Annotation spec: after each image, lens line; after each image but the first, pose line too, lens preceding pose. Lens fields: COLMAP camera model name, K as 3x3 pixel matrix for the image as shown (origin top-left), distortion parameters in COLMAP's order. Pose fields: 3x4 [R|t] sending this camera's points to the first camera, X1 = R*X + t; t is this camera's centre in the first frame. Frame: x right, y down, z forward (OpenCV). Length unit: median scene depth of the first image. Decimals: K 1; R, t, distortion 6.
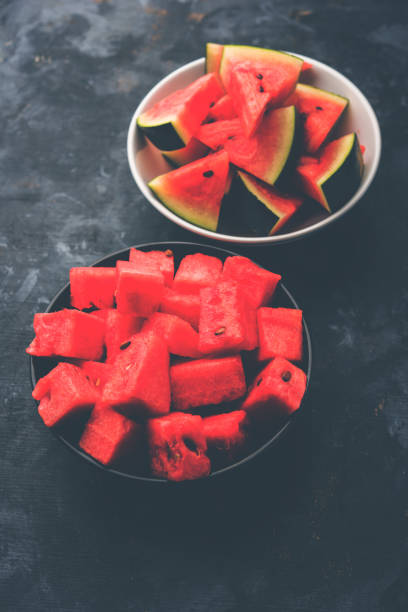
lens RADIAL K [[1051.4, 0, 204.0], [0, 1051.4, 306.0], [0, 0, 1]] dist [-0.022654, 0.413647]
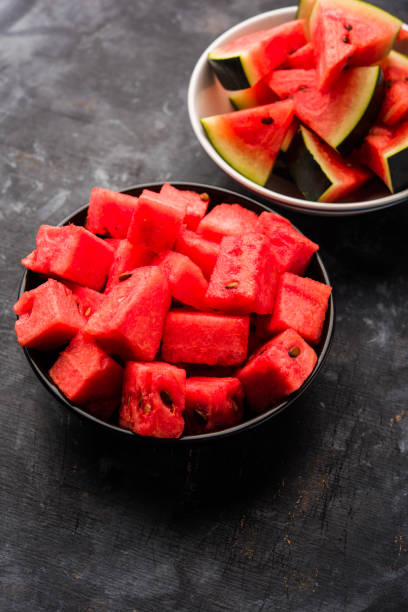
lens RADIAL K [[1051.4, 0, 204.0], [0, 1051.4, 306.0], [0, 0, 1]] dist [-0.022654, 0.413647]
pose [[0.969848, 0.224010, -0.095987, 0.079021], [-0.226171, 0.974012, -0.012119, 0.055622], [0.090778, 0.033463, 0.995309, 0.114749]]
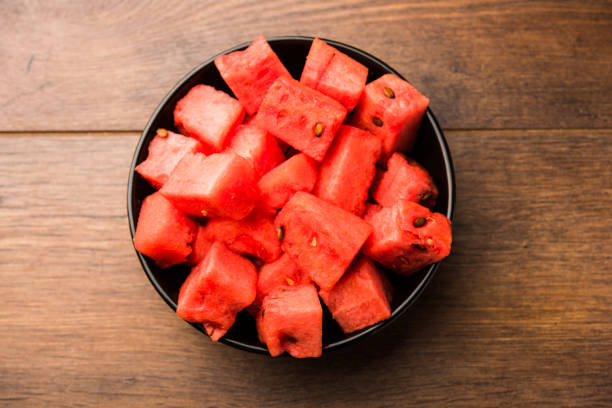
lens RADIAL K [[1051.4, 0, 306.0], [0, 1051.4, 204.0], [0, 0, 1]] dist [-0.022654, 0.413647]
pose [[0.452069, -0.869953, 0.197016, -0.207176], [0.740134, 0.489119, 0.461479, -0.343512], [-0.497830, -0.062802, 0.864998, 0.246962]]
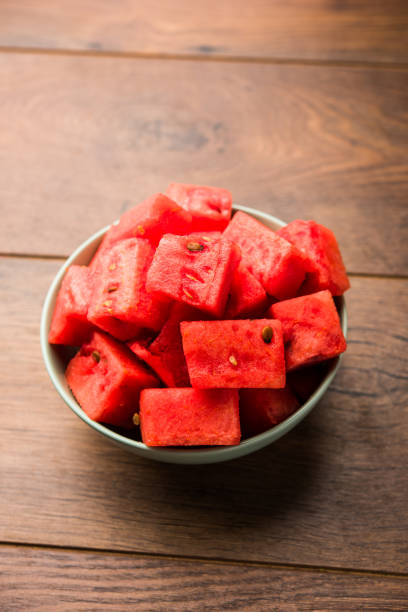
lens RADIAL K [[1051.4, 0, 204.0], [0, 1051.4, 306.0], [0, 0, 1]] dist [-0.022654, 0.413647]
pose [[0.538247, -0.672692, 0.507716, -0.553391], [0.710163, 0.686405, 0.156577, -0.183516], [-0.453827, 0.276284, 0.847177, 0.365727]]
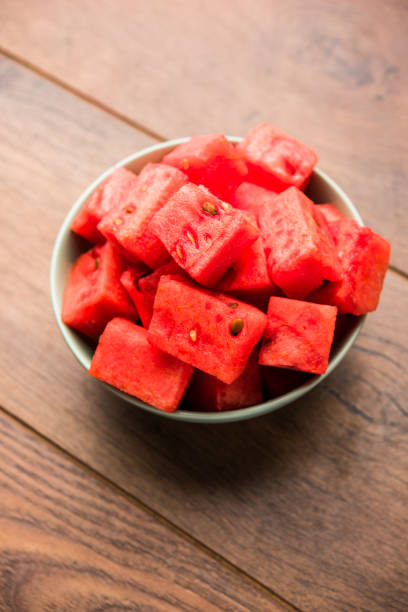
lens RADIAL K [[1051.4, 0, 204.0], [0, 1051.4, 306.0], [0, 0, 1]] dist [-0.022654, 0.413647]
pose [[0.880977, -0.421662, 0.214663, -0.332592], [0.397835, 0.905707, 0.146364, -0.145671], [-0.256138, -0.043543, 0.965659, 0.311615]]
